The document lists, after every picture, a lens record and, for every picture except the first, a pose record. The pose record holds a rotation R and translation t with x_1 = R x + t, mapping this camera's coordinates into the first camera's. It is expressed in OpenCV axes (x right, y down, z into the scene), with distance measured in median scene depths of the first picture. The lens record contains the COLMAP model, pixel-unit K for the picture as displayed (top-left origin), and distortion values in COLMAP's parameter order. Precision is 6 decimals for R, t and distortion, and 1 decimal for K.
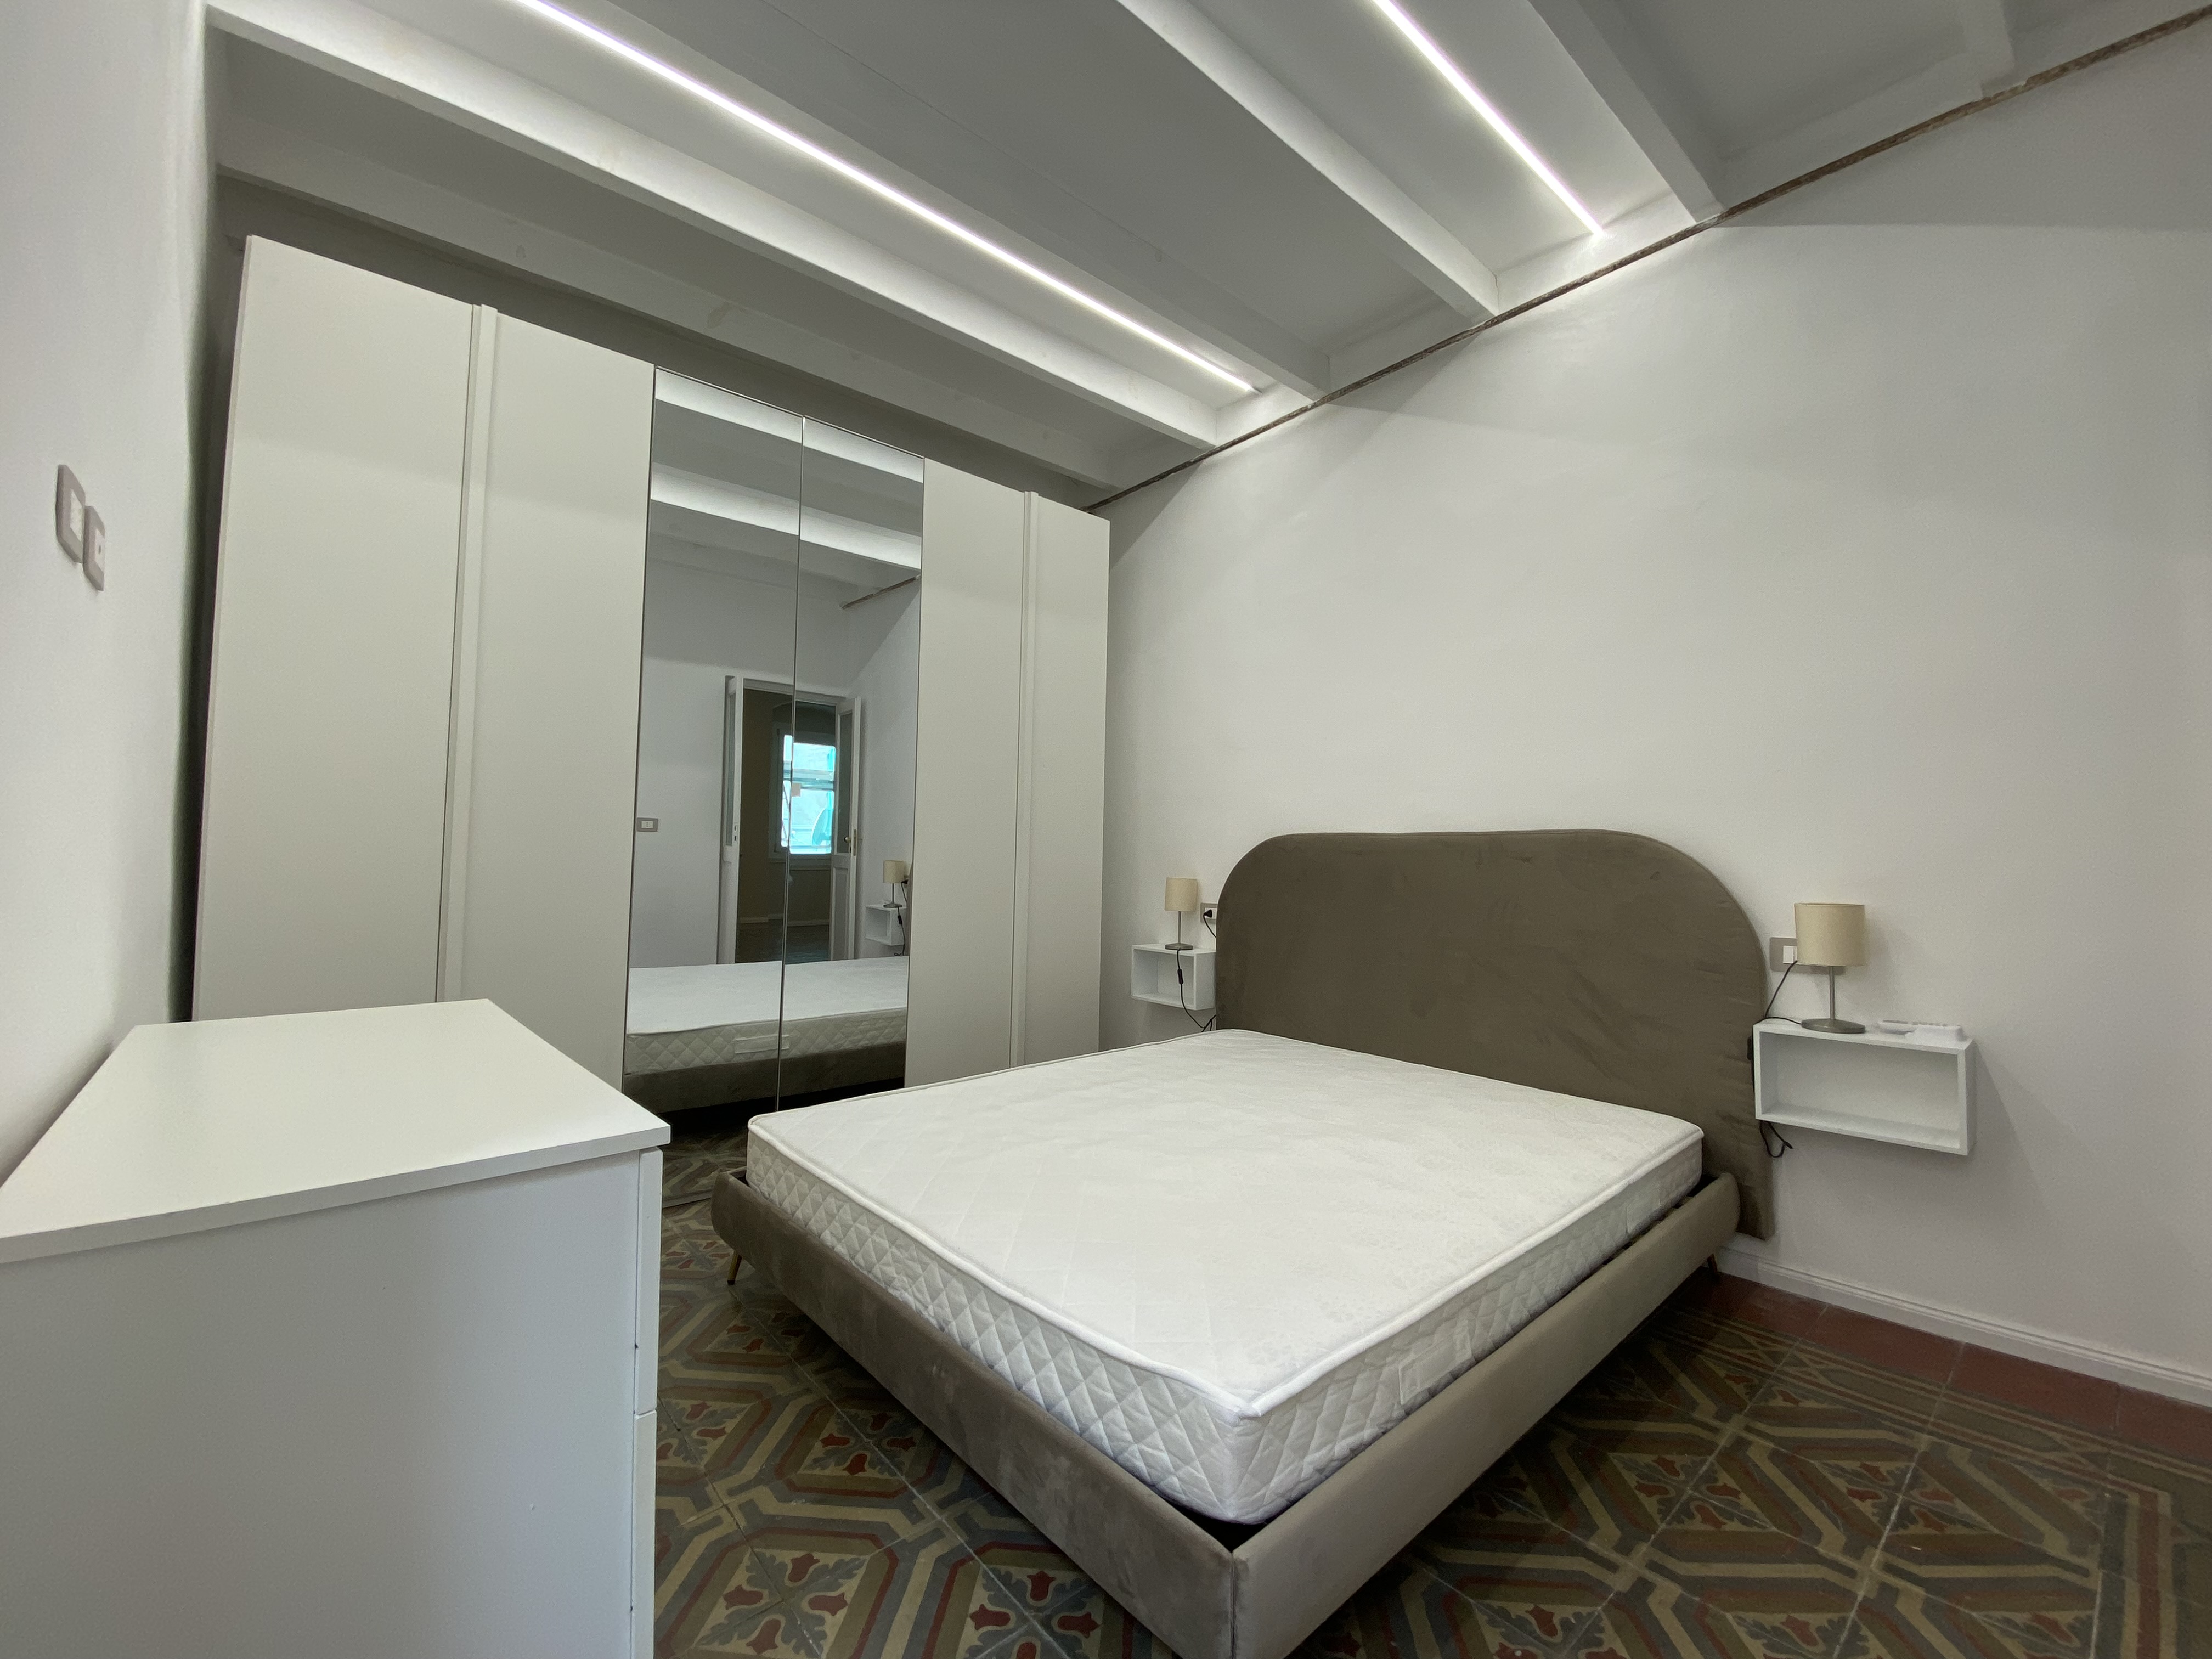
lens RADIAL K [[887.8, 0, 1093.0], [0, 887.8, 822.7], [0, 0, 1]] dist [0.022840, -0.020666]
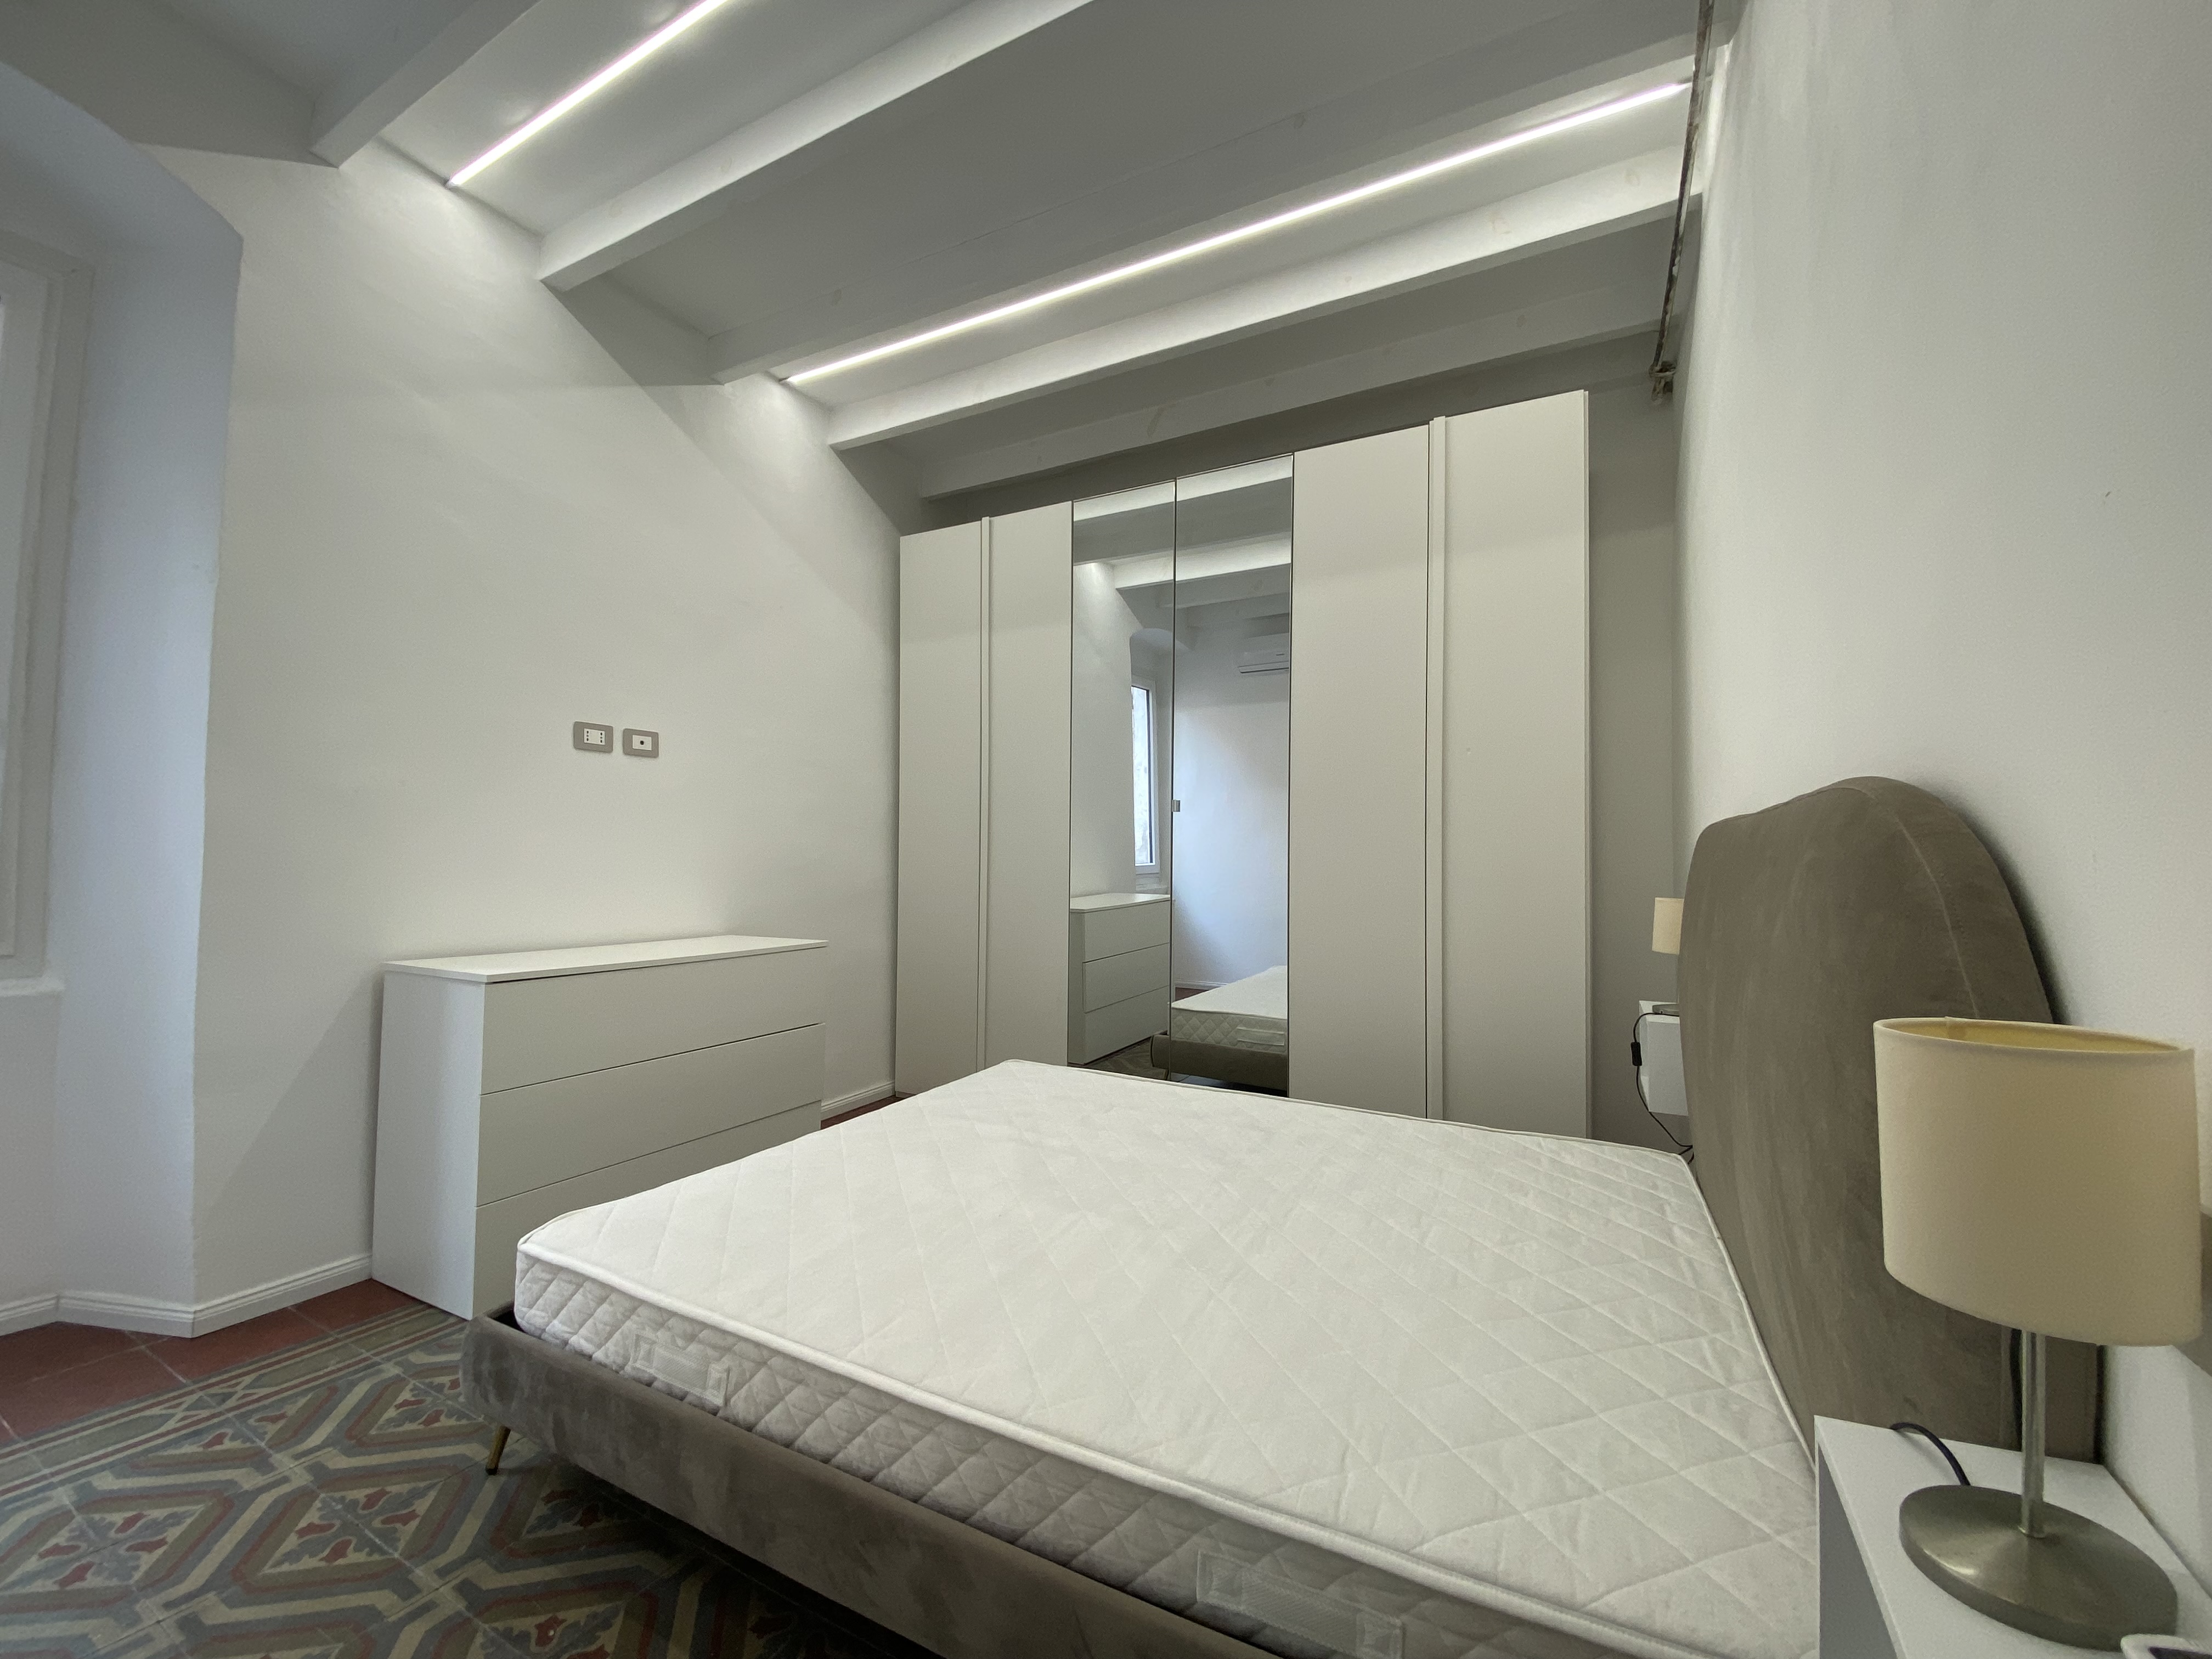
lens RADIAL K [[861.5, 0, 1106.0], [0, 861.5, 829.5], [0, 0, 1]] dist [-0.000031, -0.018022]
pose [[0.373728, -0.055884, -0.925853, 0.592865], [0.029775, 0.998392, -0.048244, 0.042854], [0.927060, -0.009537, 0.374791, 0.465043]]
